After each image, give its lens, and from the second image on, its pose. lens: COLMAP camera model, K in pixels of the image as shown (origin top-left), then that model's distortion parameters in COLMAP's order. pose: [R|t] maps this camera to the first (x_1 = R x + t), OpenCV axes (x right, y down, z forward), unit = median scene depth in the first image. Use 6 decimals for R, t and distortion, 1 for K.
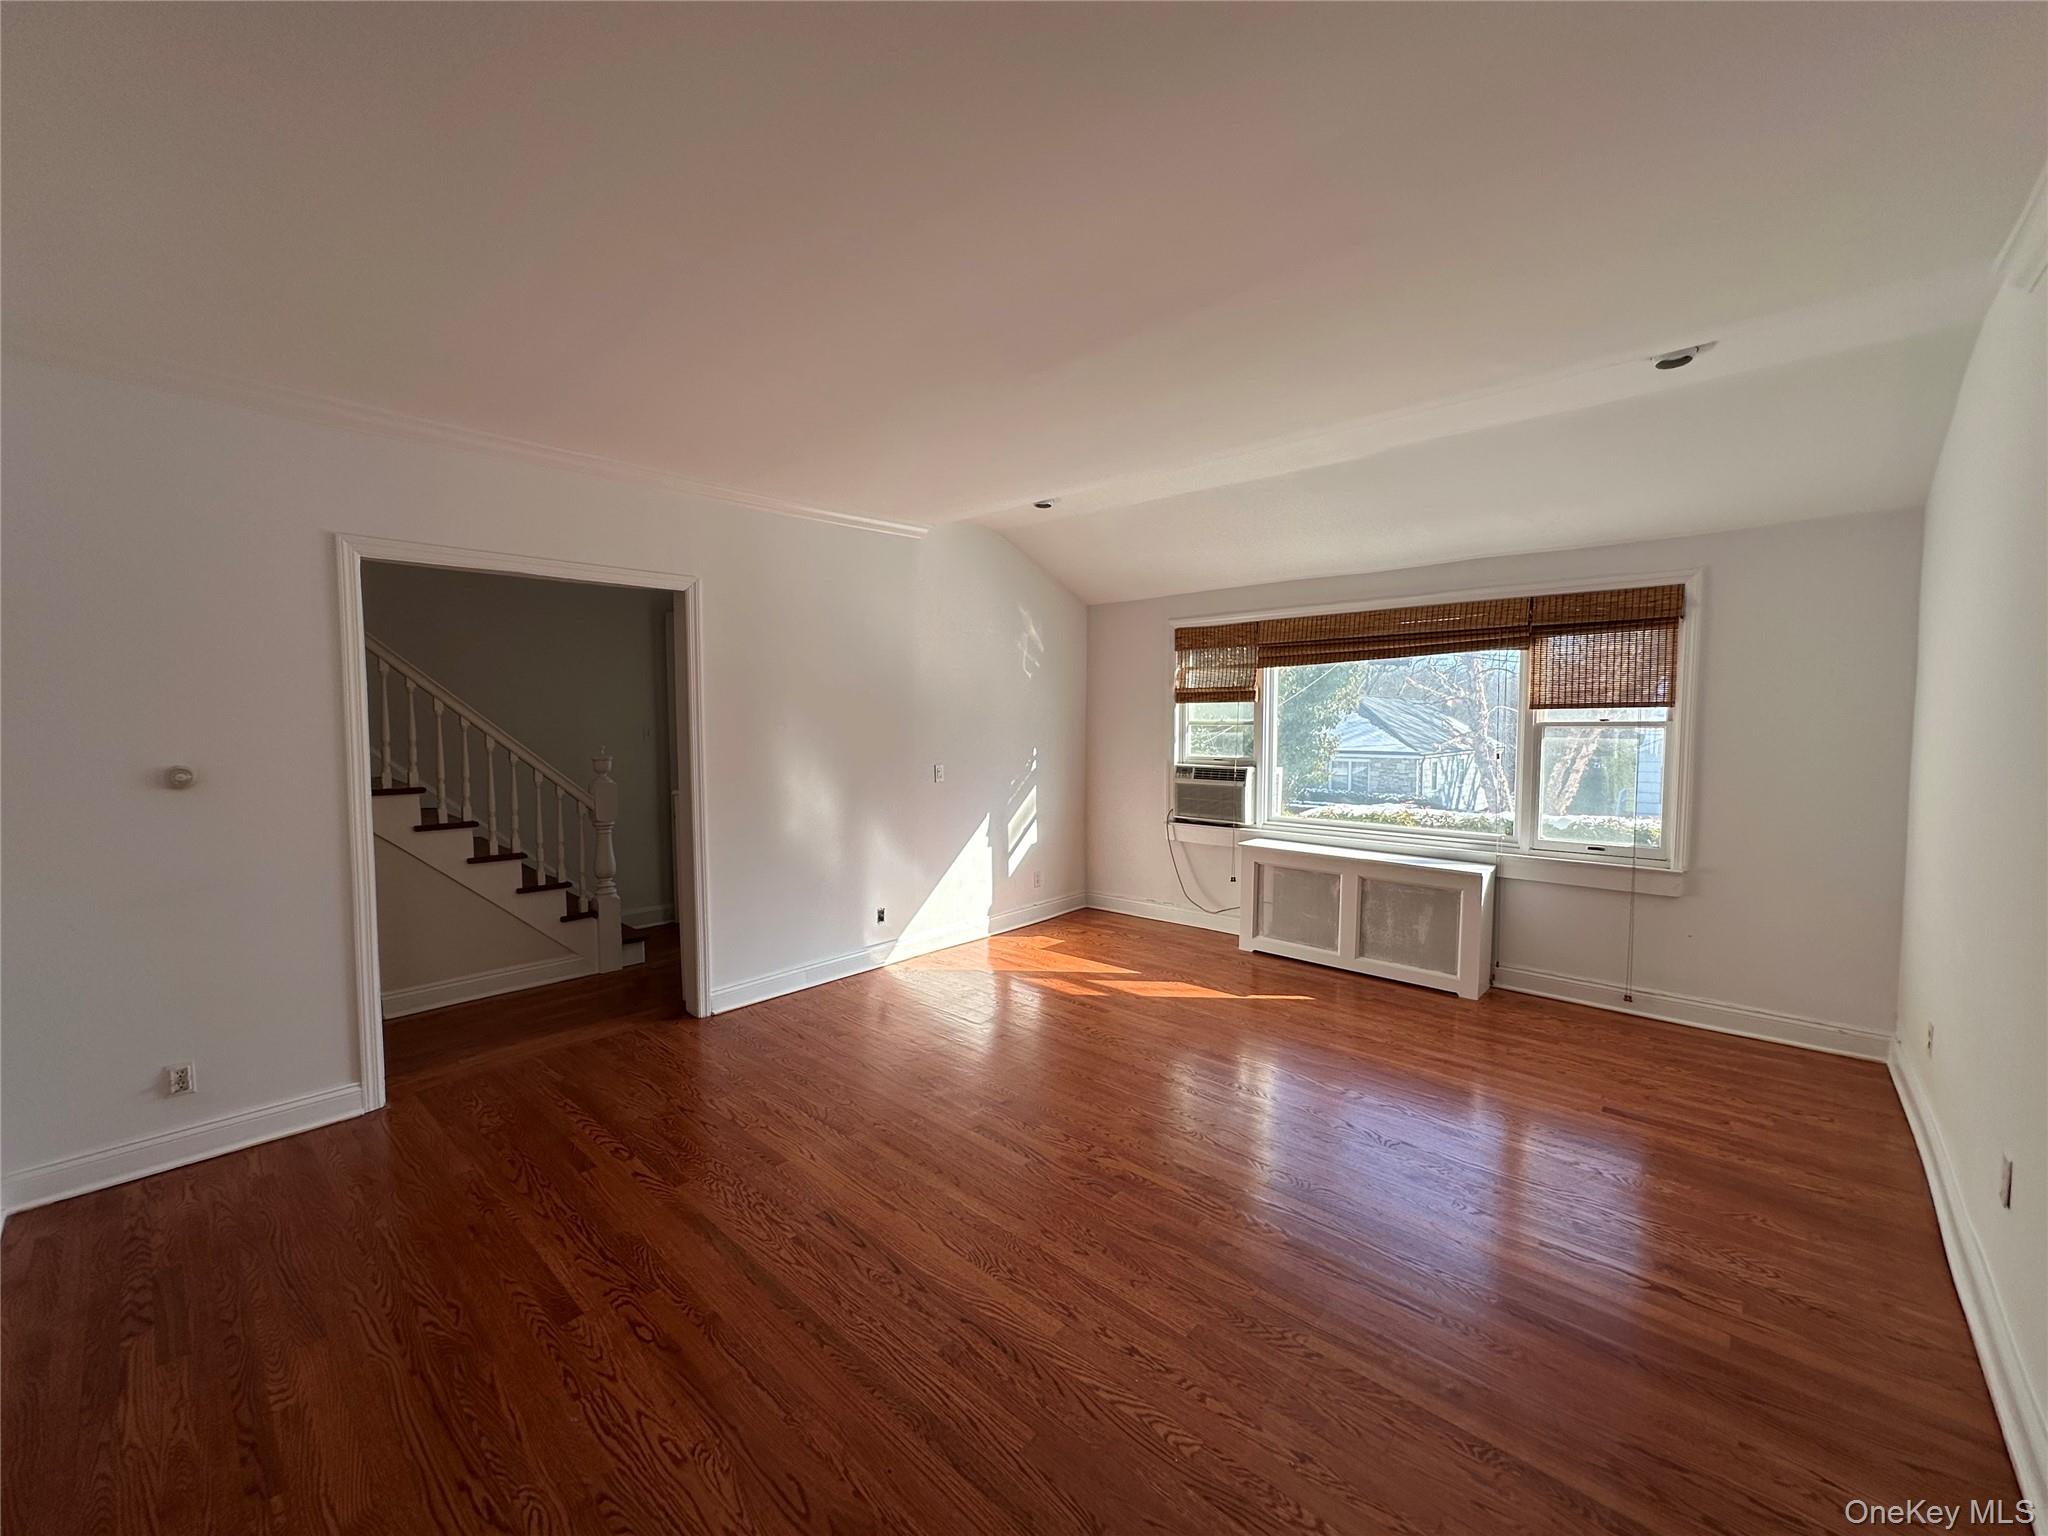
lens RADIAL K [[820.8, 0, 1023.2], [0, 820.8, 764.8], [0, 0, 1]] dist [-0.000359, 0.000806]
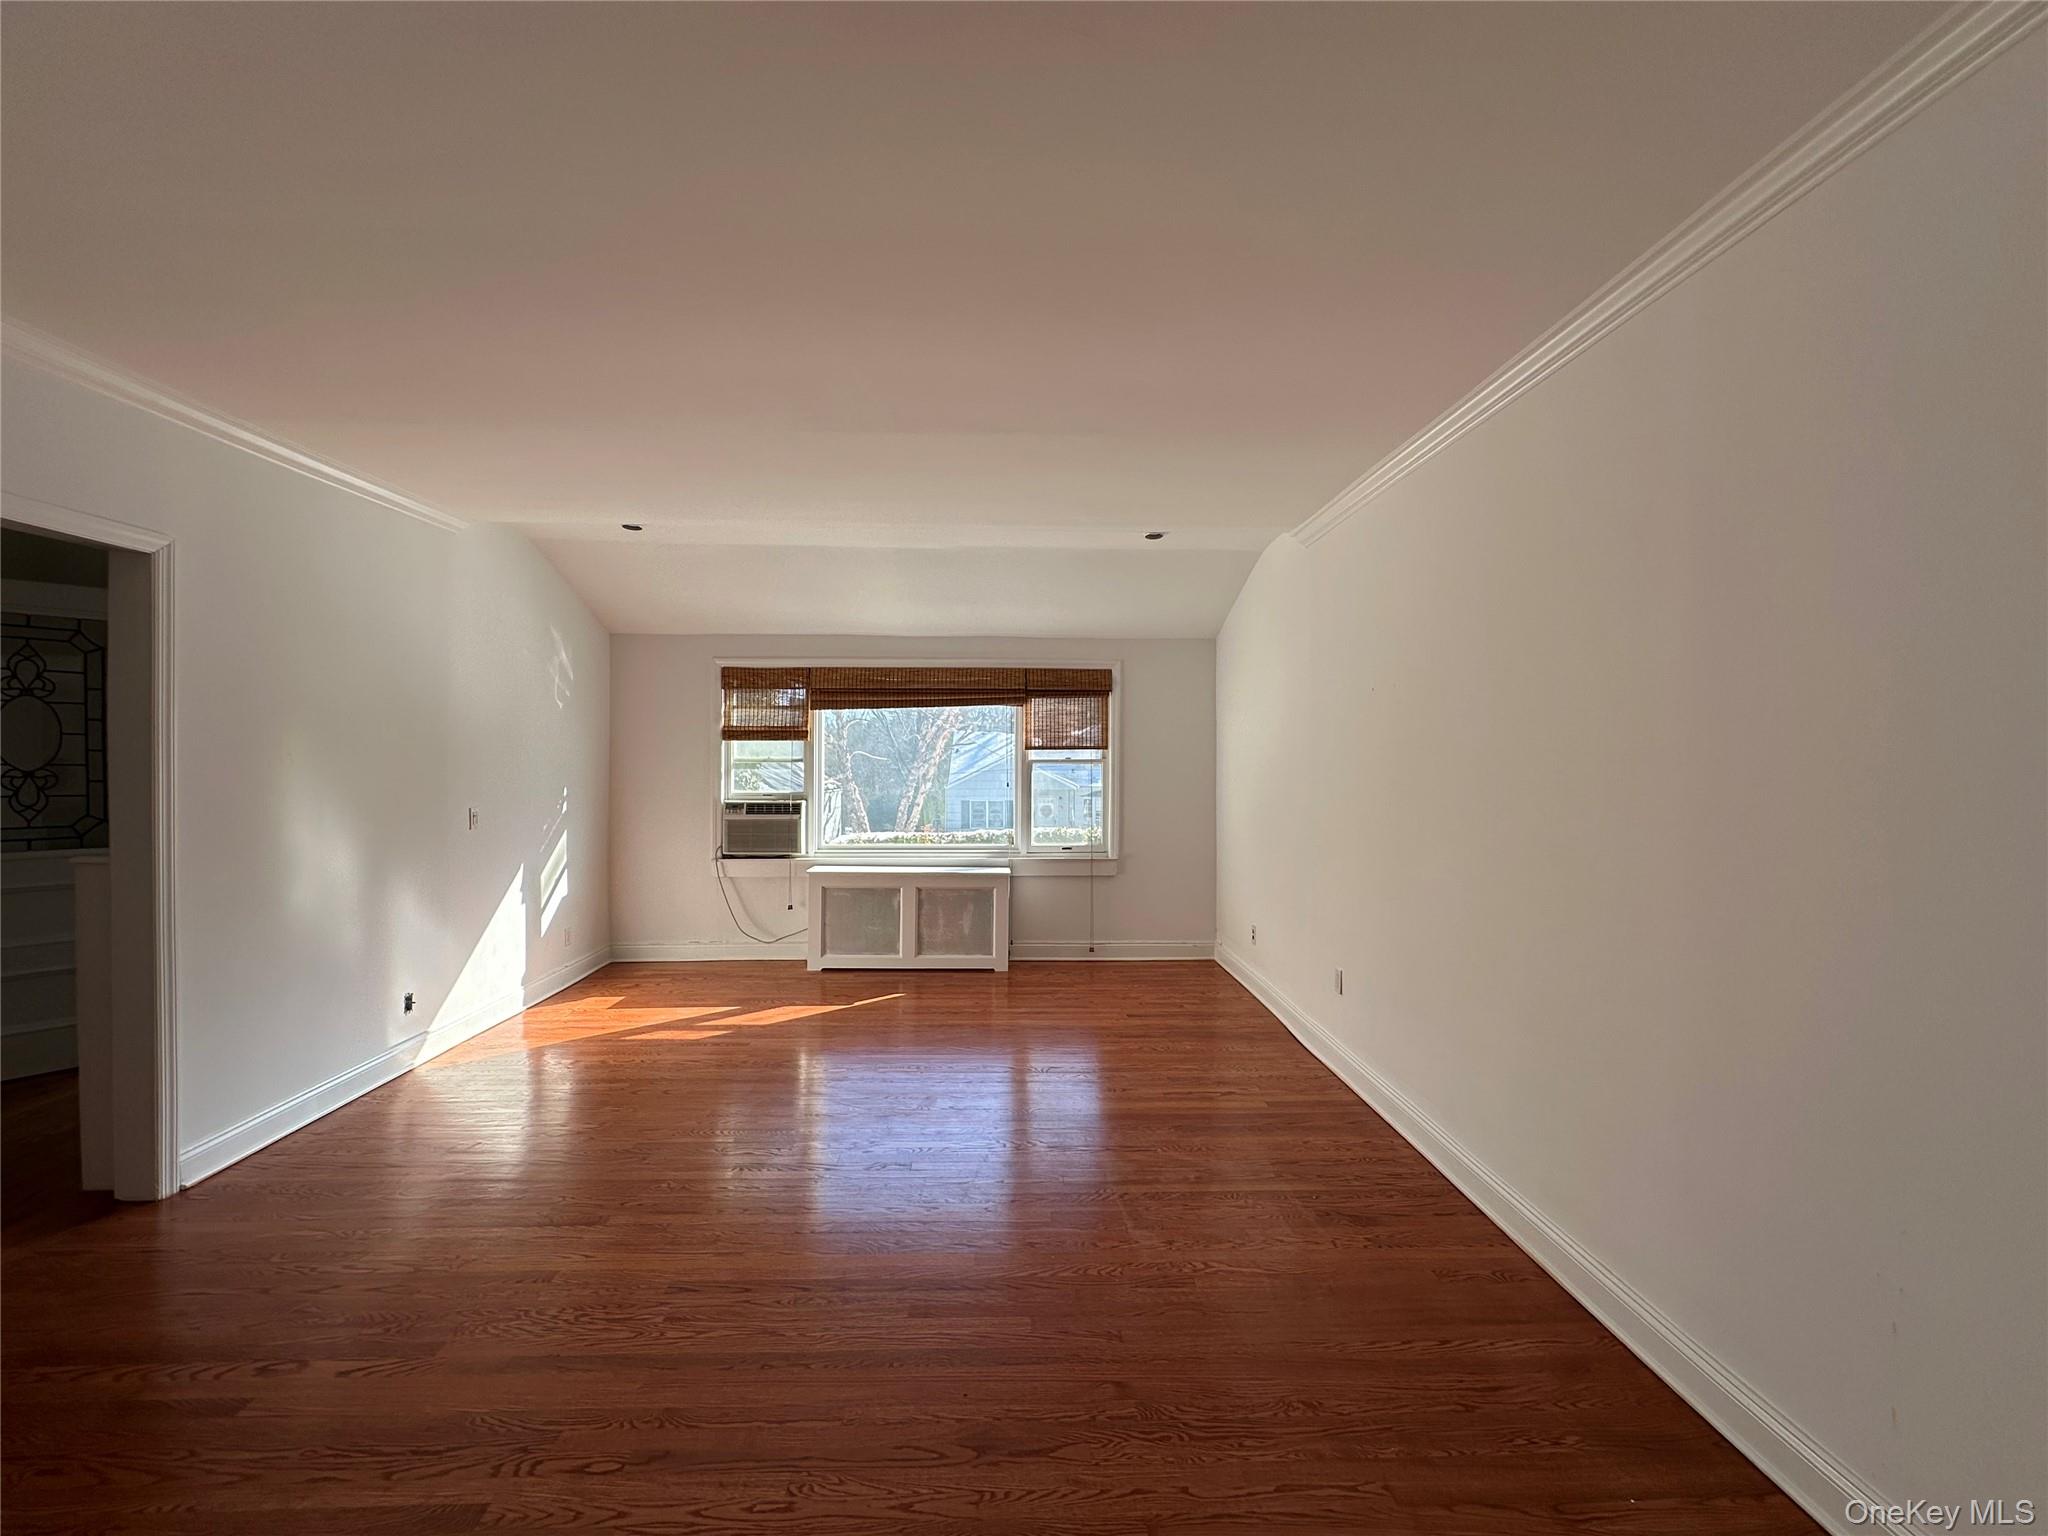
lens RADIAL K [[820.8, 0, 1023.2], [0, 820.8, 764.8], [0, 0, 1]] dist [-0.000359, 0.000806]
pose [[0.715517, 0.002328, 0.698592, -0.314977], [0.035917, 0.998549, -0.040116, 0.010651], [-0.697672, 0.053795, 0.714395, 0.026988]]
